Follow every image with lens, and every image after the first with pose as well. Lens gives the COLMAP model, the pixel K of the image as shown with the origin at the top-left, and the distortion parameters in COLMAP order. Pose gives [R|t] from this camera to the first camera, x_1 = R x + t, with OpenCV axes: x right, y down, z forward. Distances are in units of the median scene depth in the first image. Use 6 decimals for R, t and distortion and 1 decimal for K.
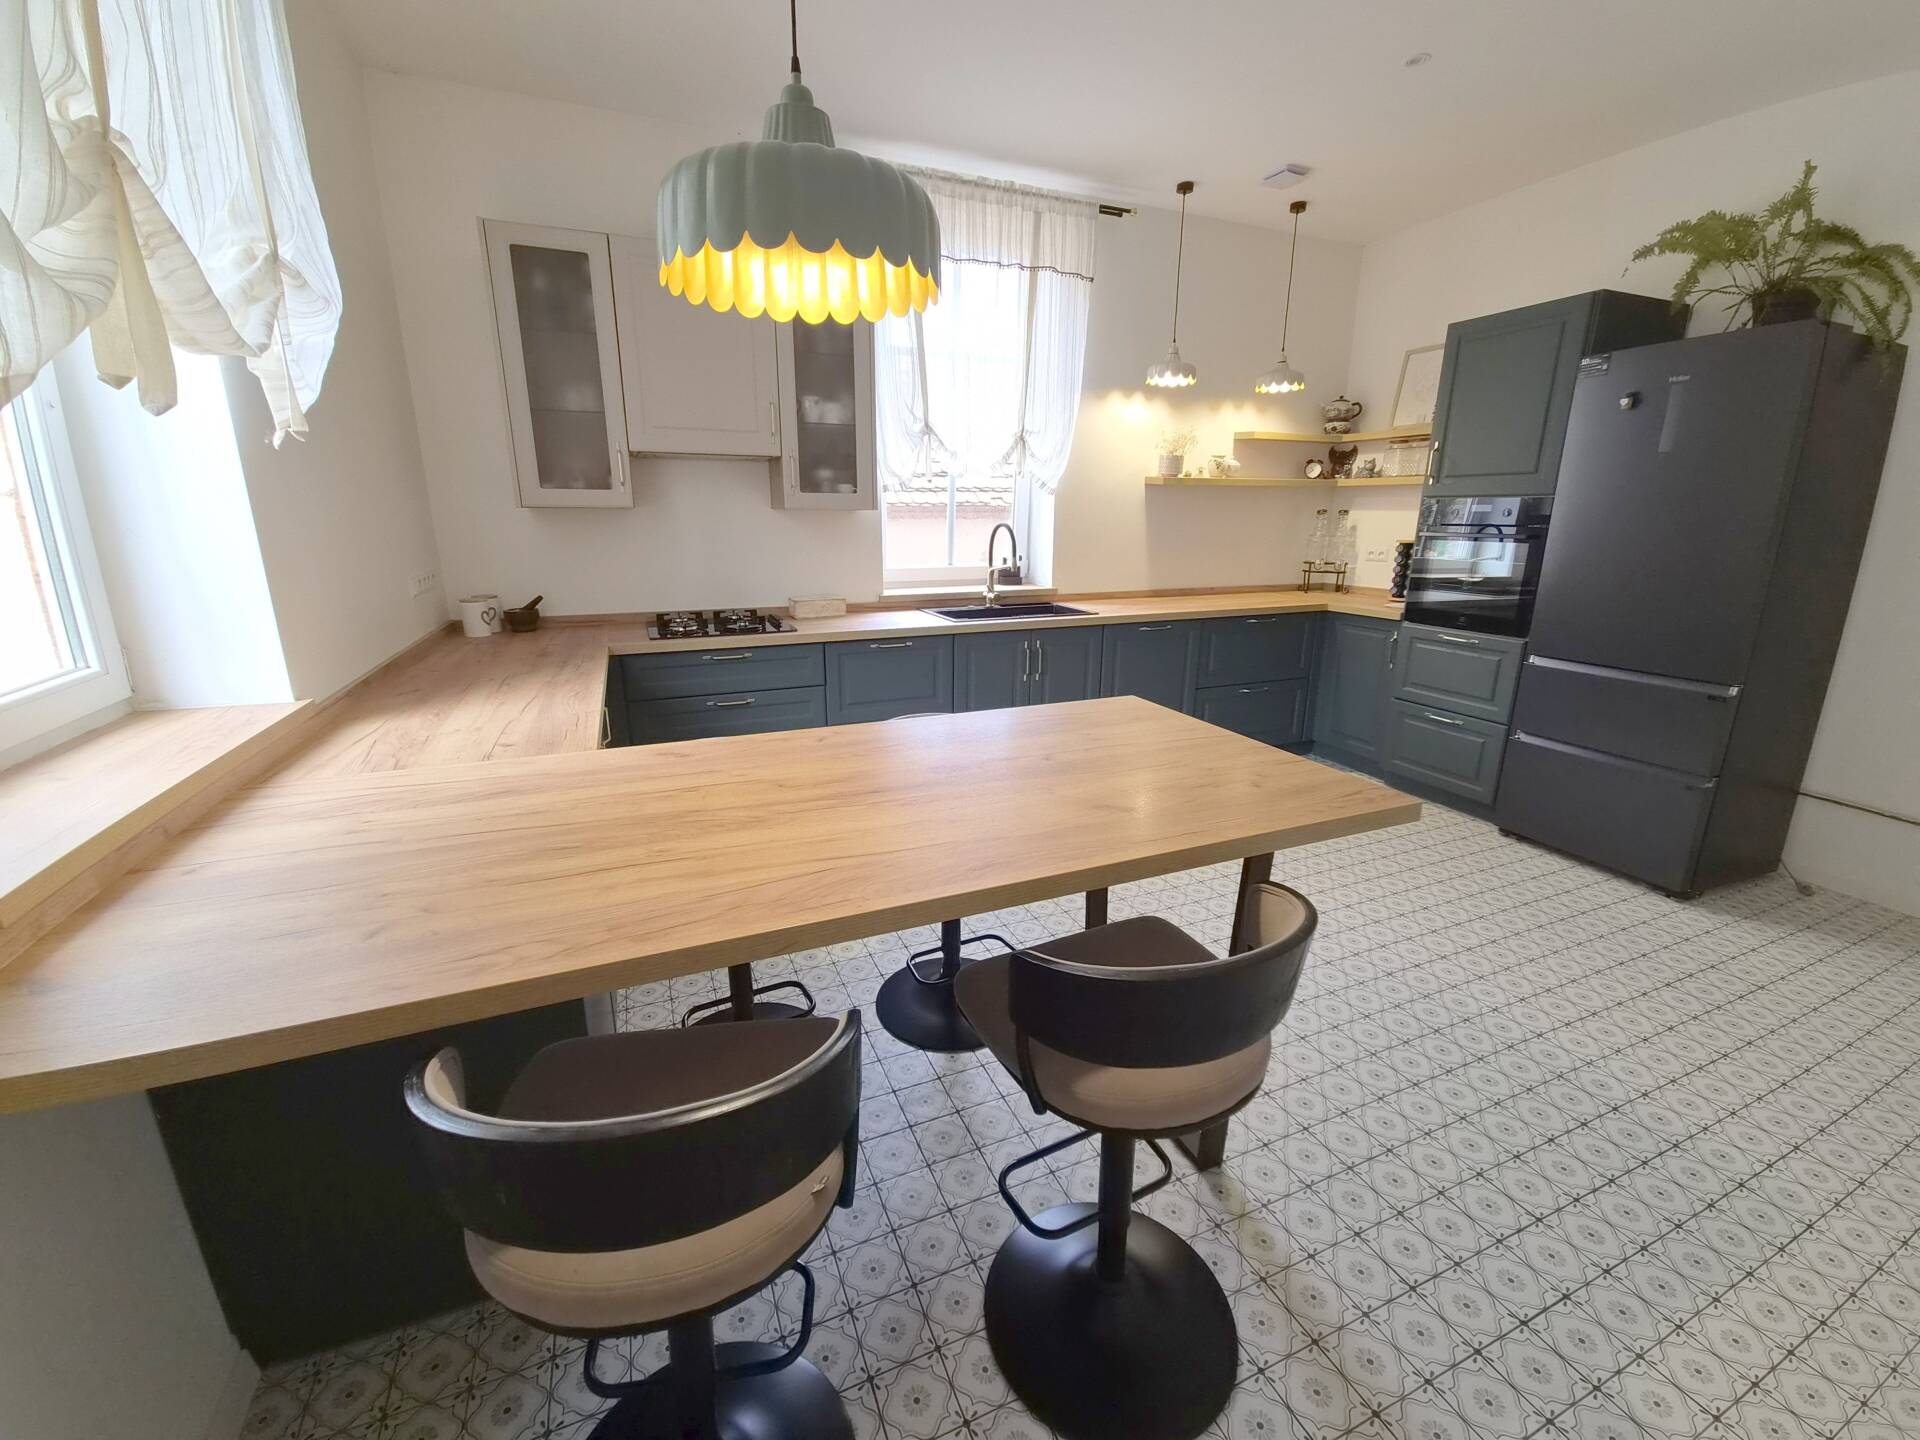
lens RADIAL K [[782.3, 0, 960.0], [0, 782.3, 720.0], [0, 0, 1]] dist [0.015718, -0.010385]
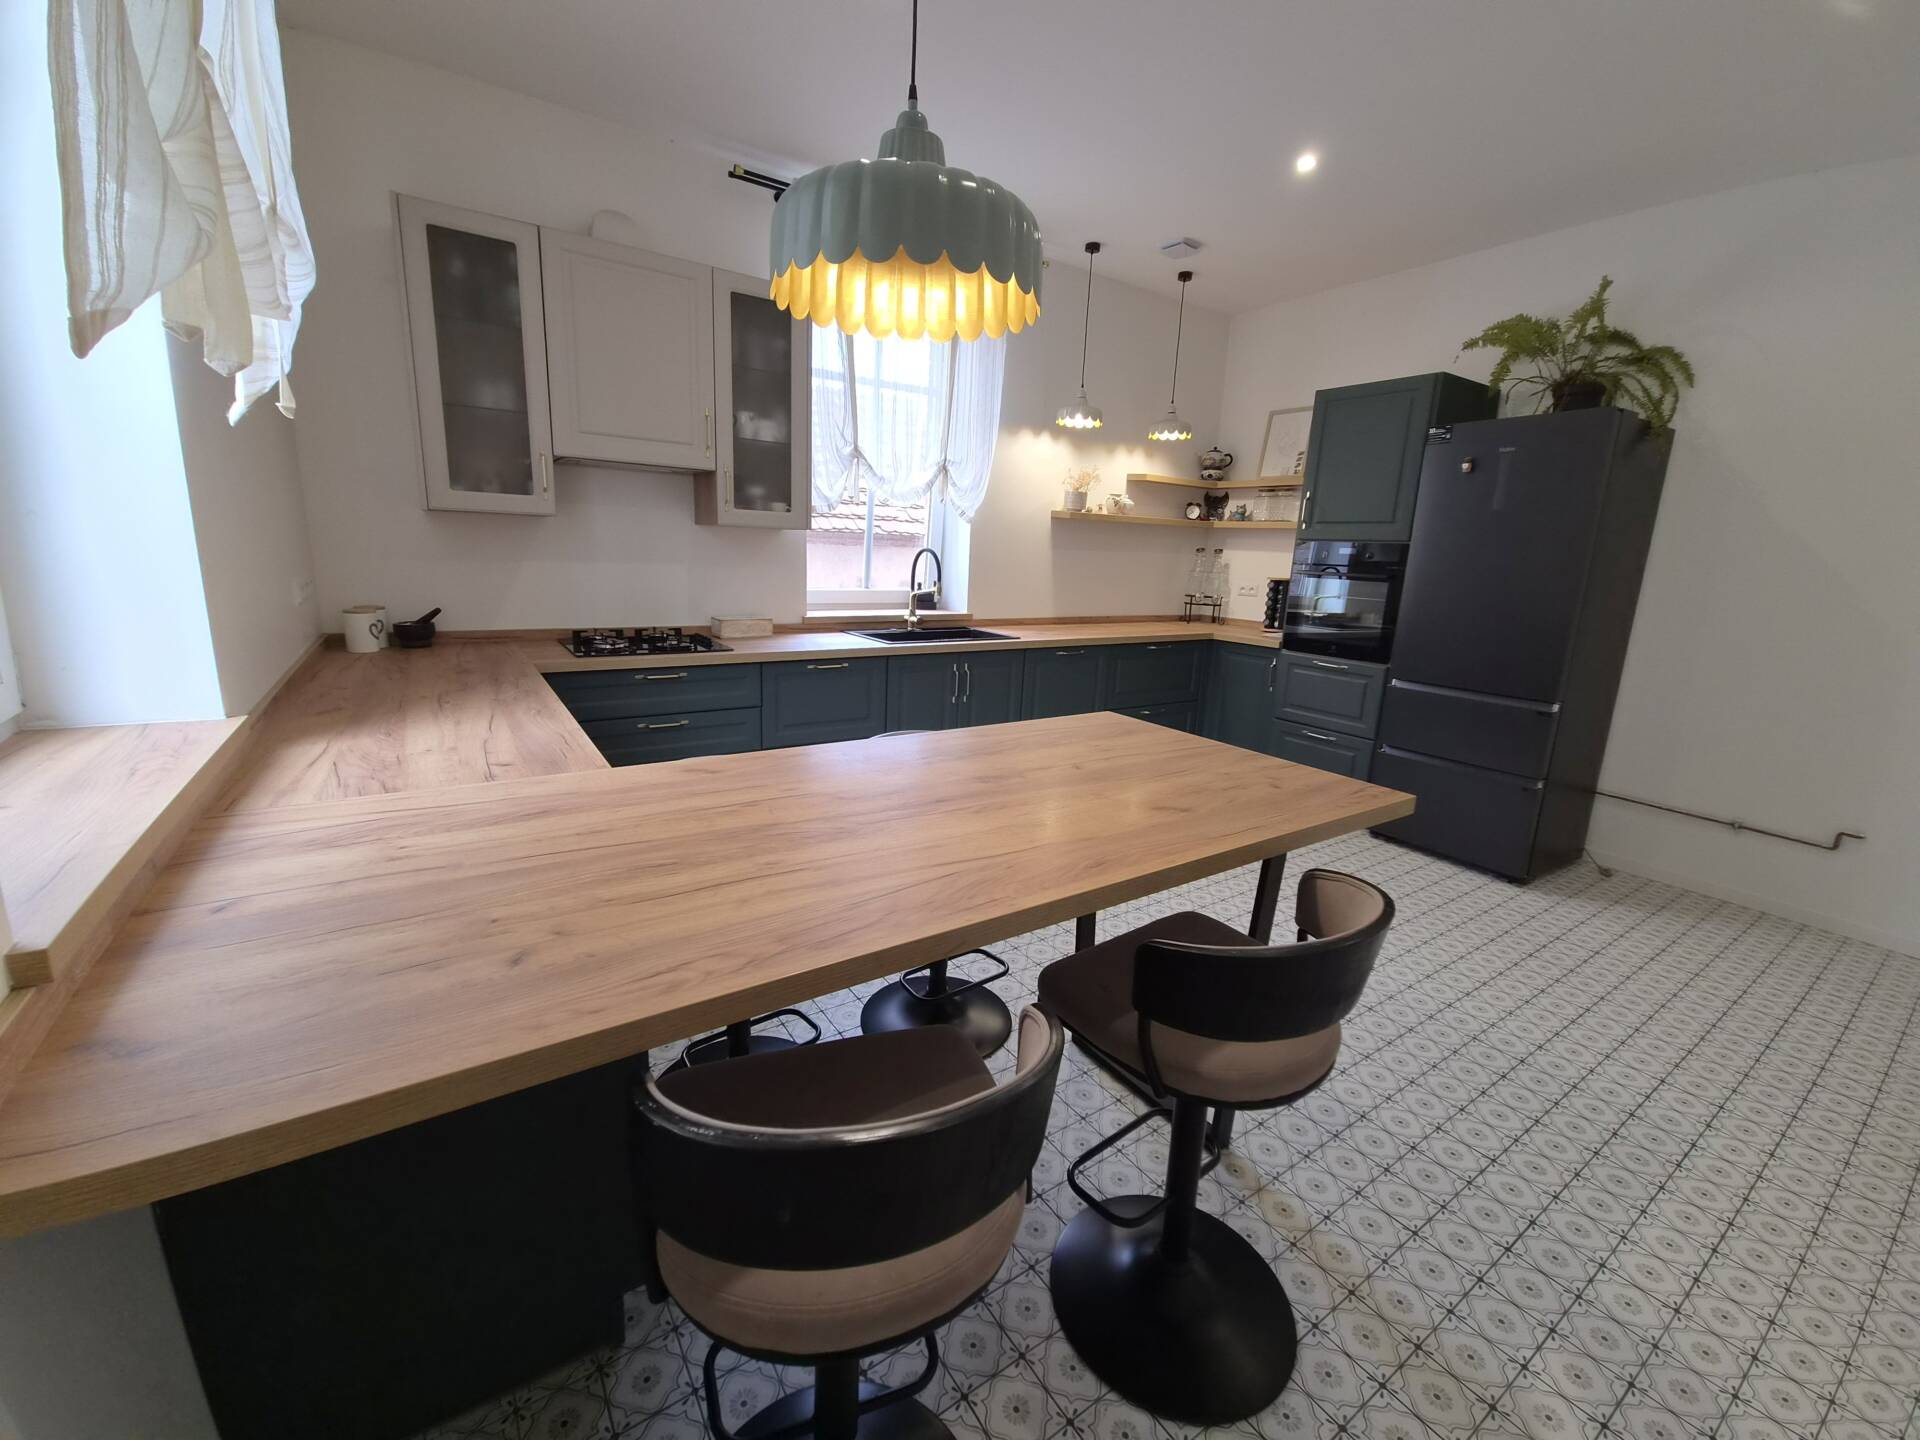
lens RADIAL K [[782.3, 0, 960.0], [0, 782.3, 720.0], [0, 0, 1]] dist [0.015718, -0.010385]
pose [[0.979787, -0.006256, 0.199945, -0.132564], [0.013709, 0.999261, -0.035916, 0.011080], [-0.199572, 0.037931, 0.979149, 0.002011]]
